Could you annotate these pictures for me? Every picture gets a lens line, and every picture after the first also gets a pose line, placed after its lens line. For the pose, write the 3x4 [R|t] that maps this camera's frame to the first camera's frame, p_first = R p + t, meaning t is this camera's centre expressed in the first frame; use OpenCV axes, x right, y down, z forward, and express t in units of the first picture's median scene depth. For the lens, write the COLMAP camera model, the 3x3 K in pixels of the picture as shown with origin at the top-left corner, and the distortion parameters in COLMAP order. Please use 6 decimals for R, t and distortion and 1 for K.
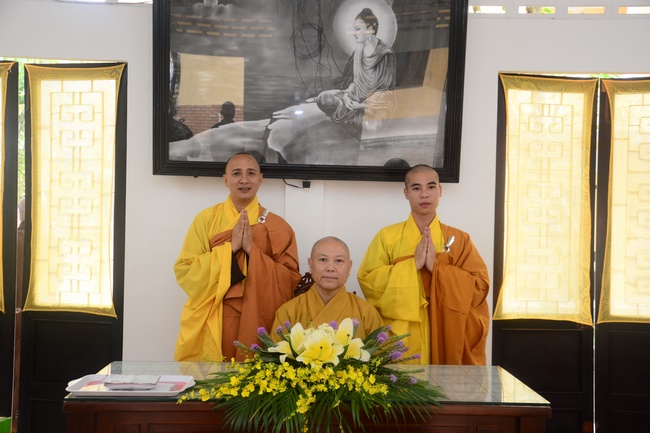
lens RADIAL K [[838.0, 0, 325.0], [0, 838.0, 216.5], [0, 0, 1]] dist [0.163252, 0.002571]
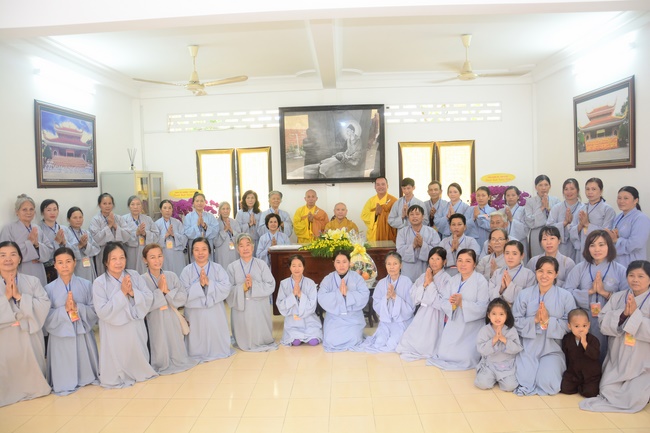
lens RADIAL K [[514.5, 0, 325.0], [0, 514.5, 216.5], [0, 0, 1]] dist [-0.166101, 0.152012]
pose [[0.996348, -0.046886, -0.071364, 0.074271], [0.051528, 0.996576, 0.064661, -0.047489], [0.068088, -0.068102, 0.995352, -0.822560]]
